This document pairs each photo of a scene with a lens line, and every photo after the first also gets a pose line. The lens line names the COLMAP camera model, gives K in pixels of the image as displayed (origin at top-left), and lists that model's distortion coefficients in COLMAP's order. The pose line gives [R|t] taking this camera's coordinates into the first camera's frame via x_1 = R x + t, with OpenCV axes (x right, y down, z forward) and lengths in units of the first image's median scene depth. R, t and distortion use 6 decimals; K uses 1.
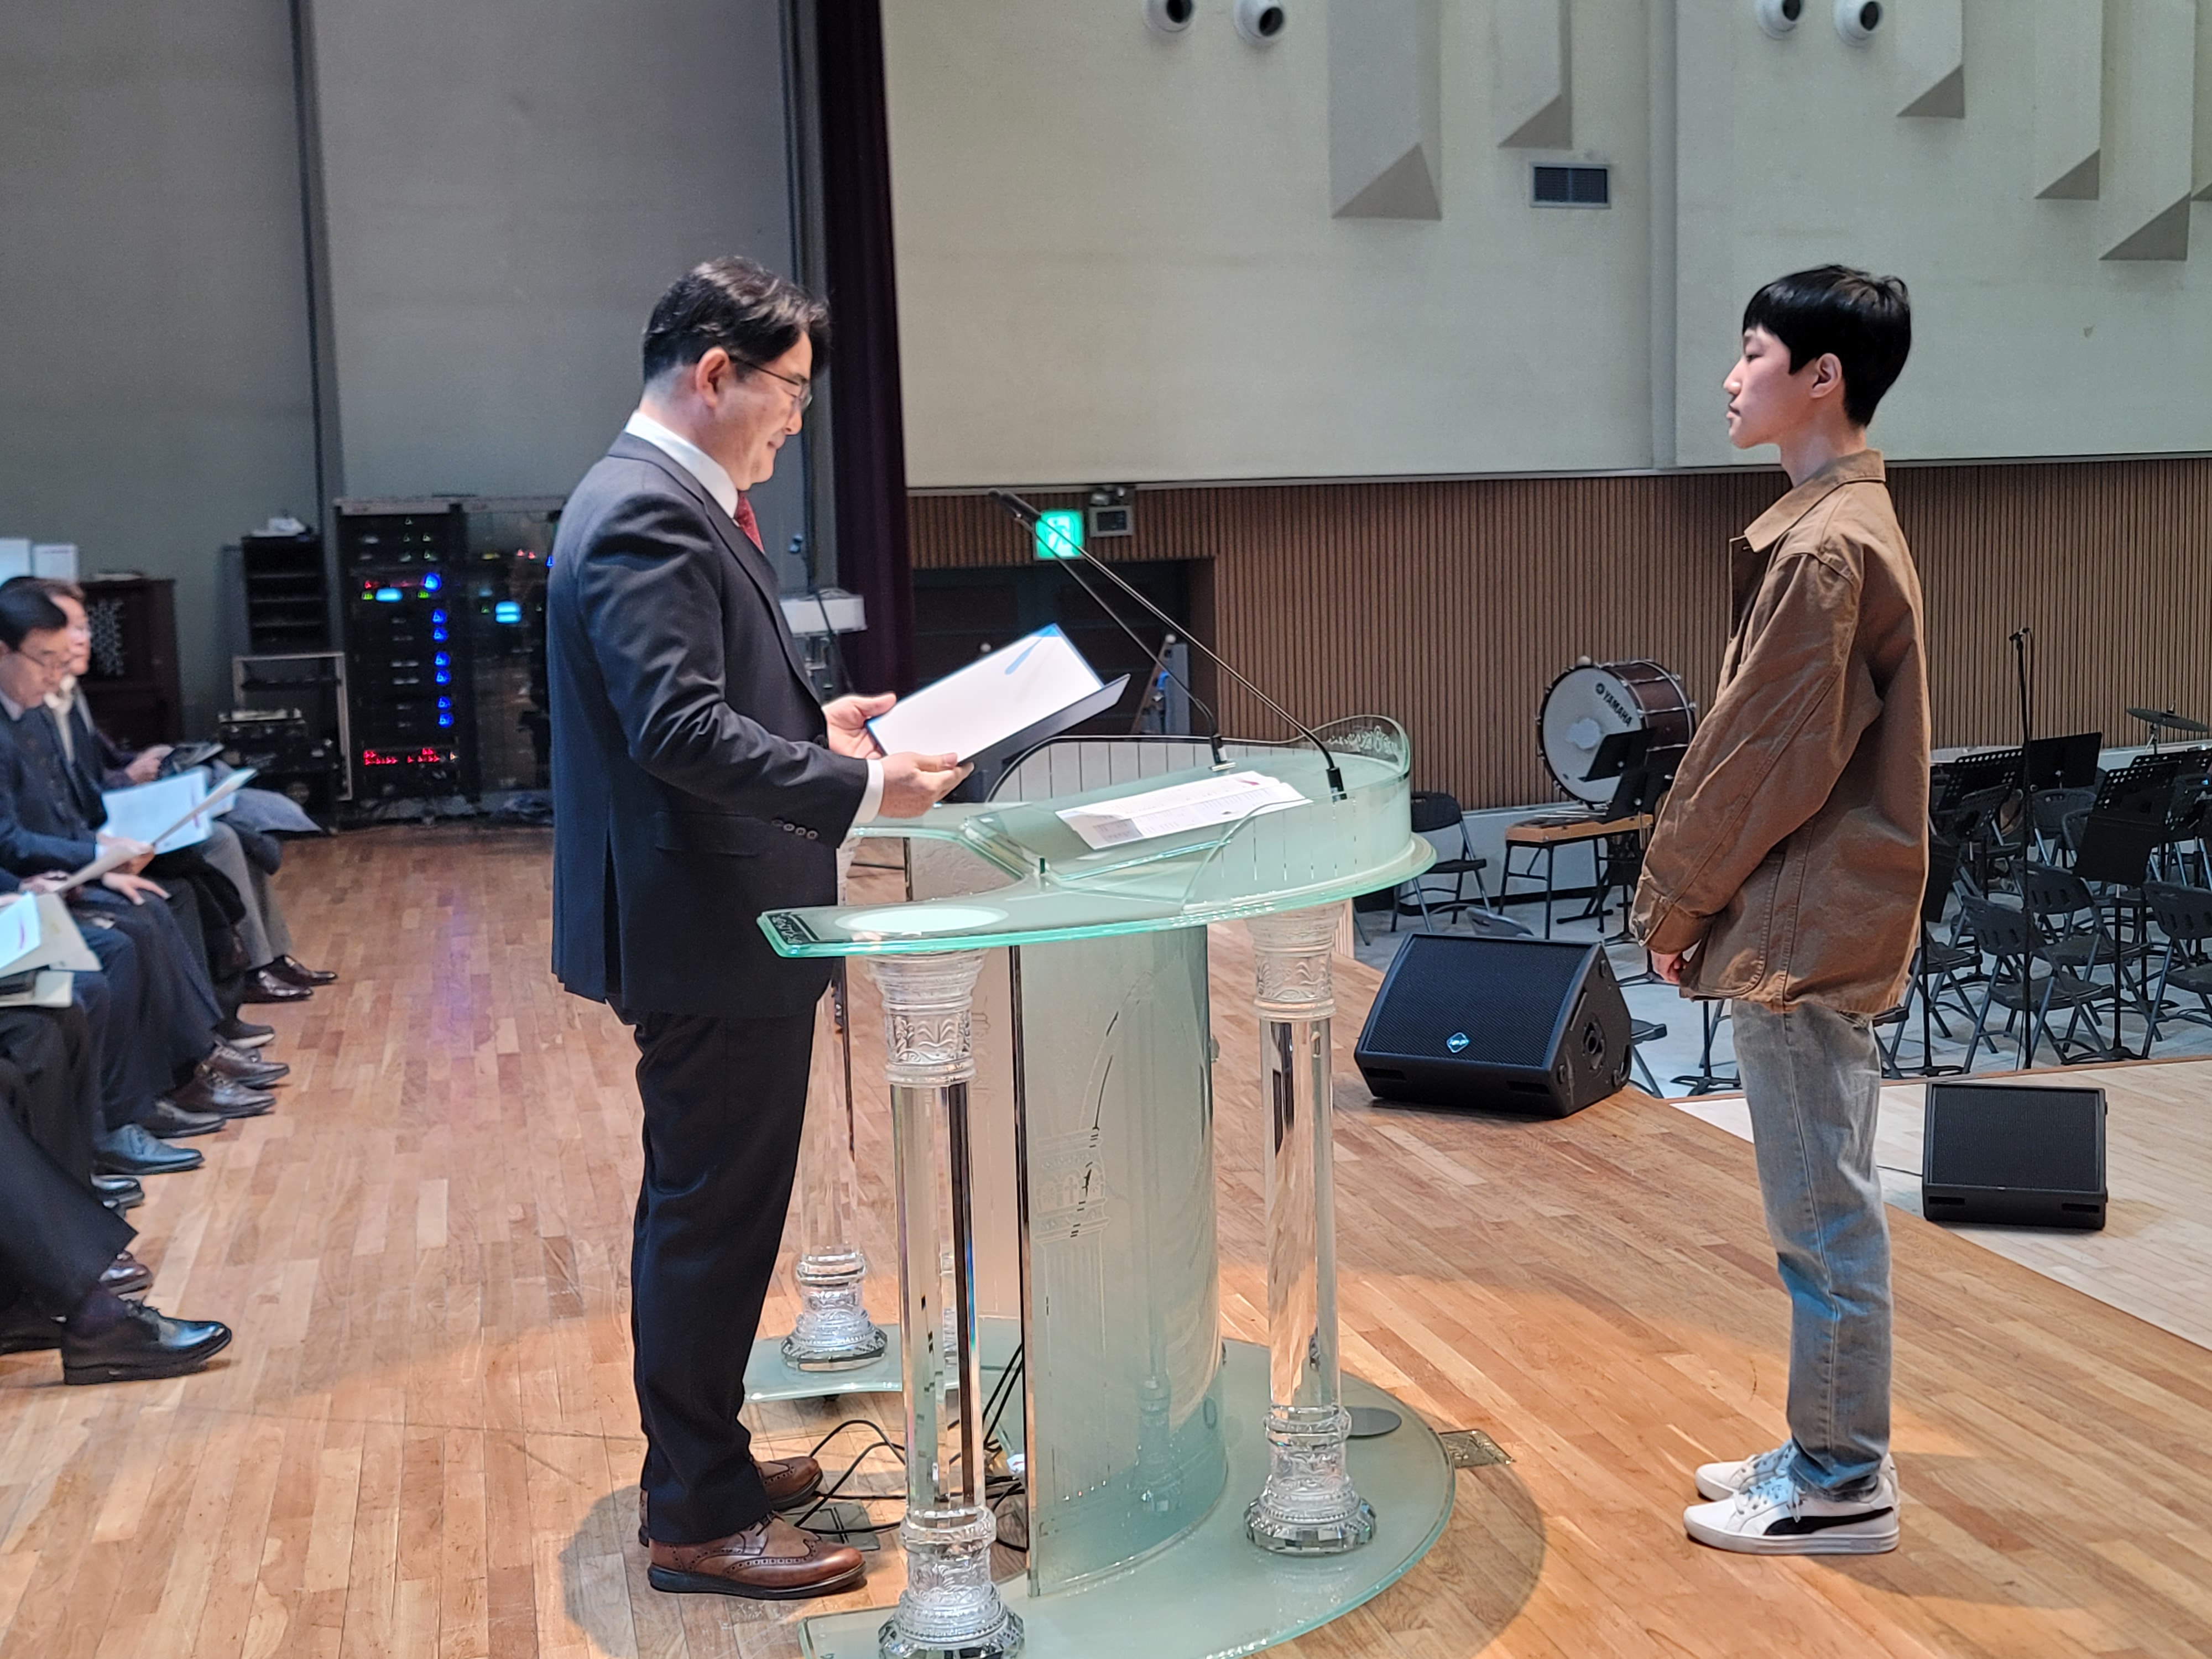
lens RADIAL K [[2811.3, 0, 1103.3], [0, 2811.3, 813.8], [0, 0, 1]] dist [0.084876, 0.000000]
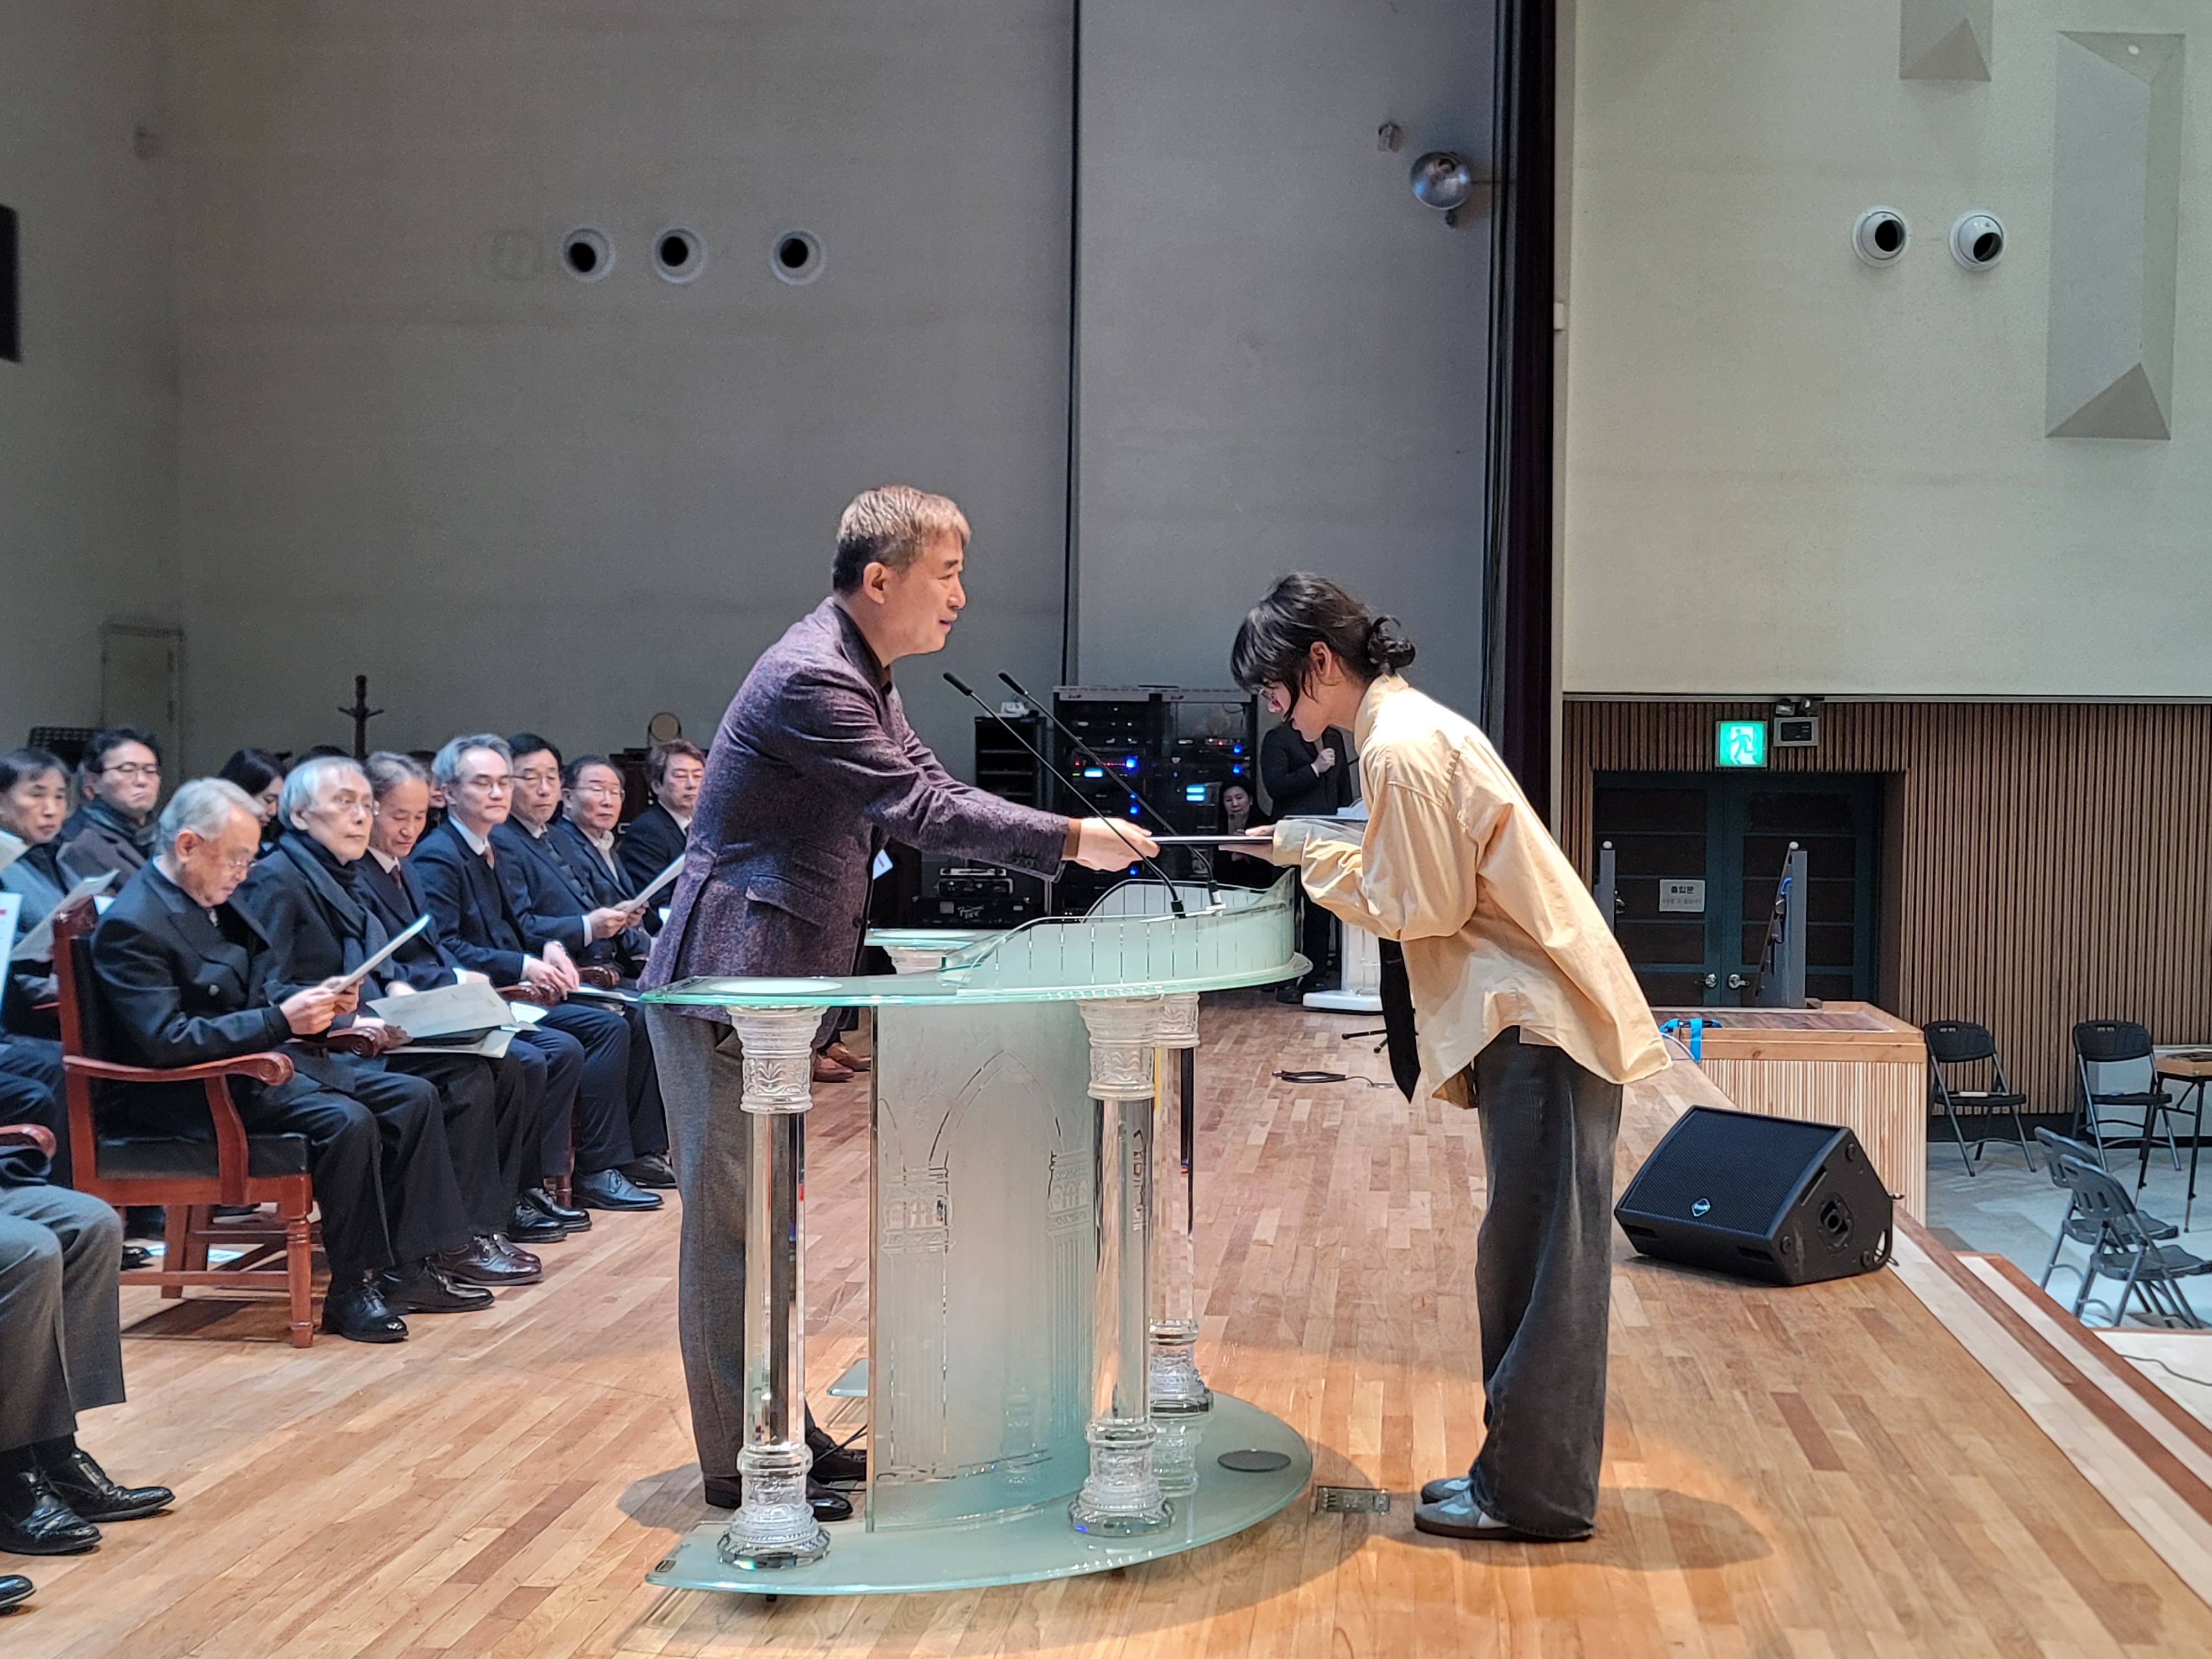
lens RADIAL K [[2811.3, 0, 1115.9], [0, 2811.3, 849.3], [0, 0, 1]] dist [0.084876, 0.000000]
pose [[0.941270, 0.052262, -0.333585, 0.129279], [-0.072482, 0.996192, -0.048448, 0.006493], [0.329783, 0.069782, 0.941474, -0.047485]]
